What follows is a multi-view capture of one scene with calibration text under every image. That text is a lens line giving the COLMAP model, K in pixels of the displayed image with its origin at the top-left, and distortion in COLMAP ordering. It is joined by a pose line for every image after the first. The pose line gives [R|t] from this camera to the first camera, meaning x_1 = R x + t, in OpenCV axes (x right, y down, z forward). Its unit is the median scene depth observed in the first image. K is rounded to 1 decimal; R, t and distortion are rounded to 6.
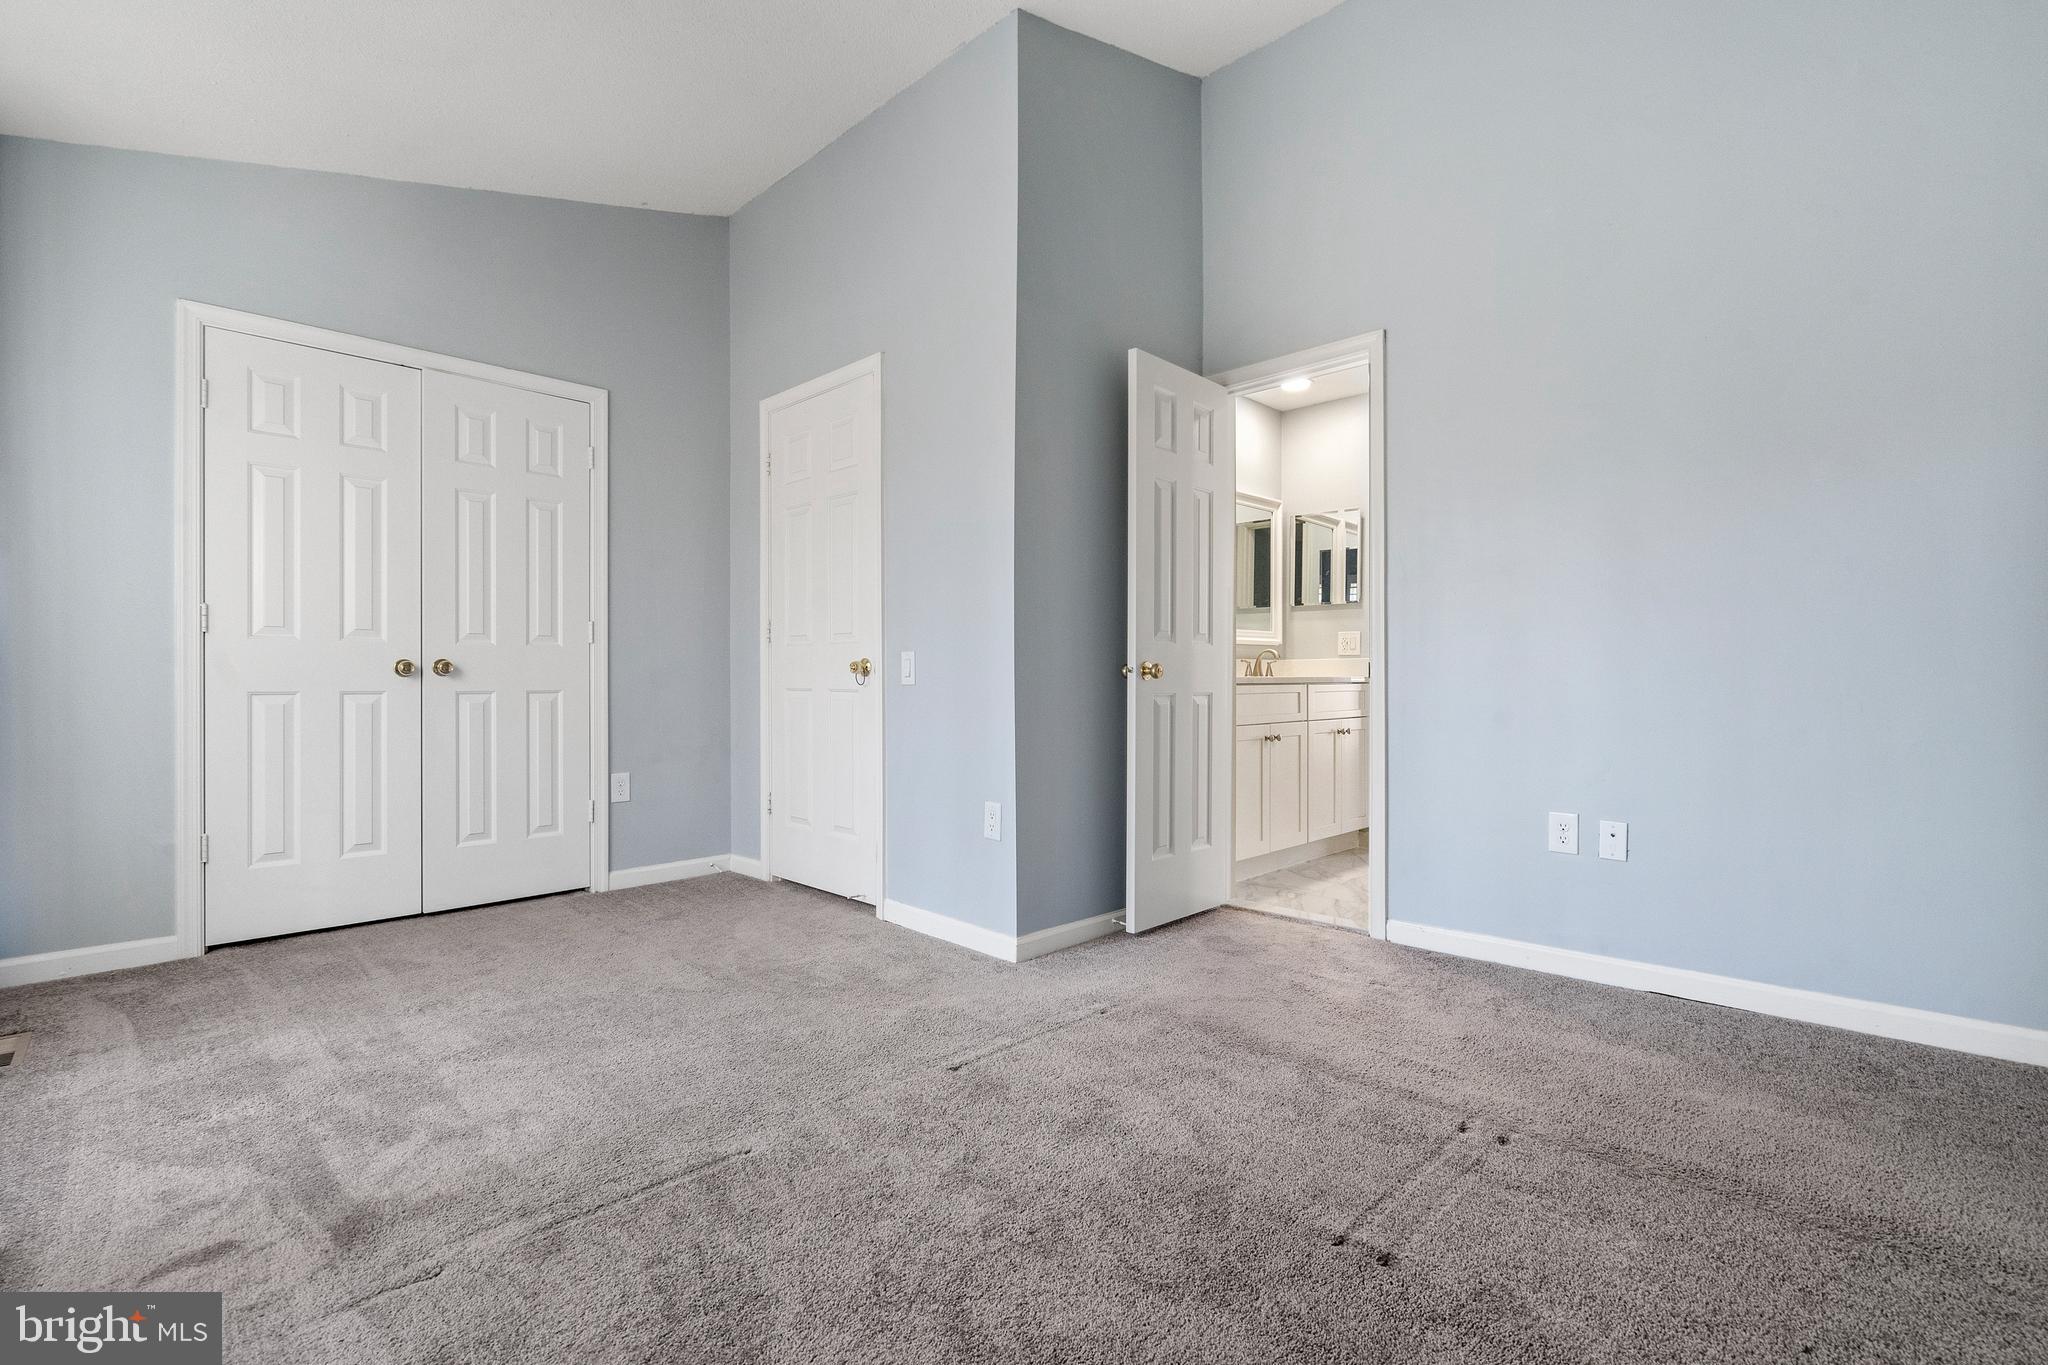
lens RADIAL K [[933.7, 0, 1032.4], [0, 933.7, 679.8], [0, 0, 1]] dist [0.000870, 0.001401]
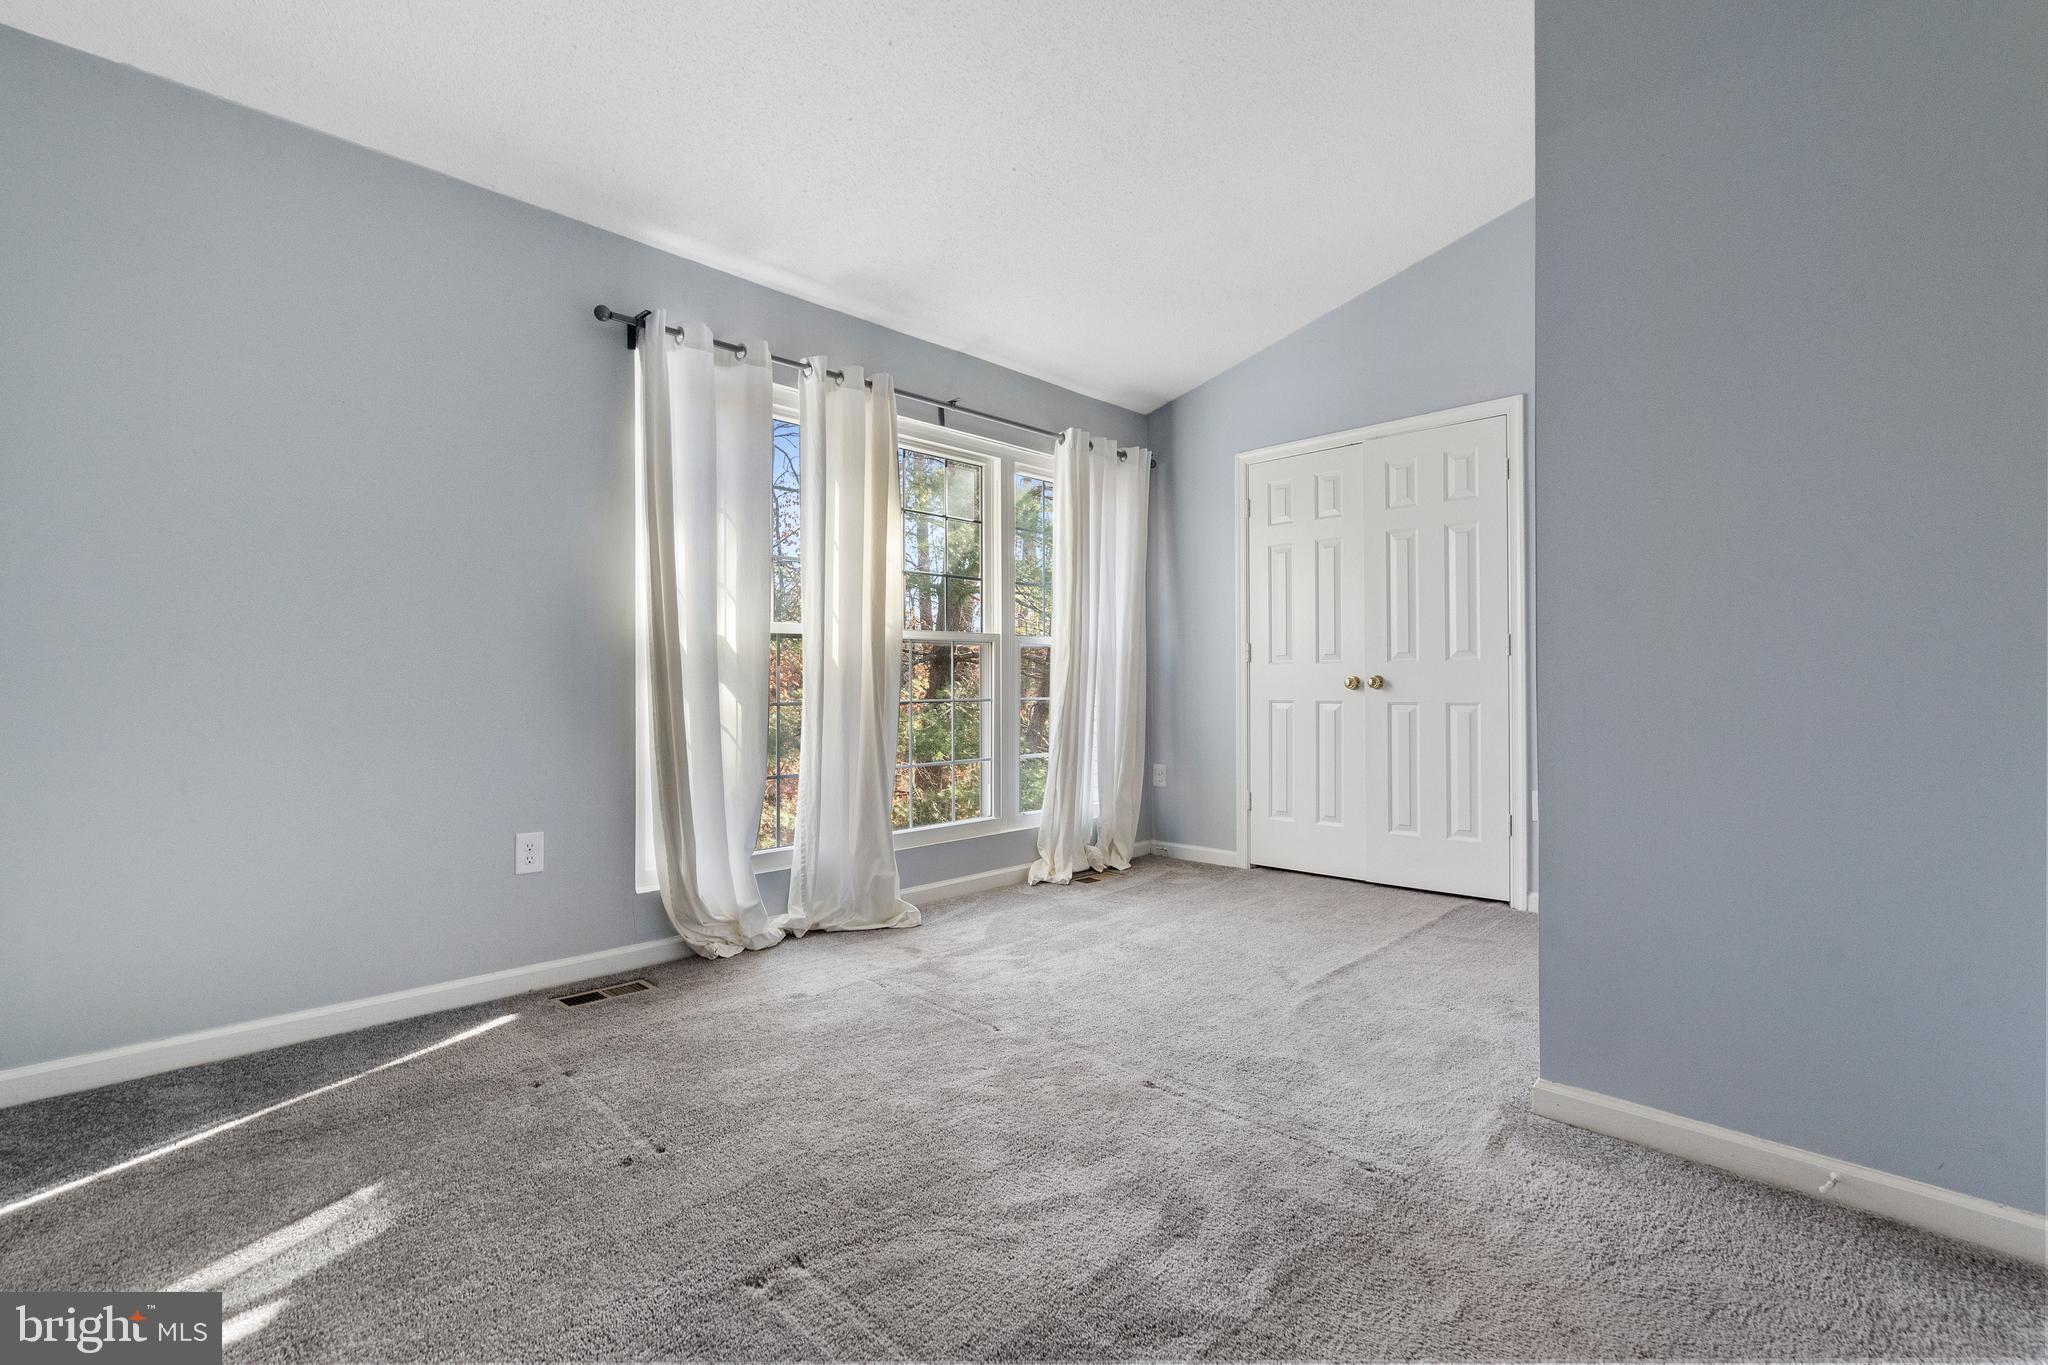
lens RADIAL K [[933.7, 0, 1025.6], [0, 933.7, 680.3], [0, 0, 1]] dist [0.000870, 0.001401]
pose [[0.006534, -0.006401, -0.999958, 0.740378], [-0.004497, 0.999969, -0.006430, -0.008222], [0.999969, 0.004539, 0.006505, 0.689254]]
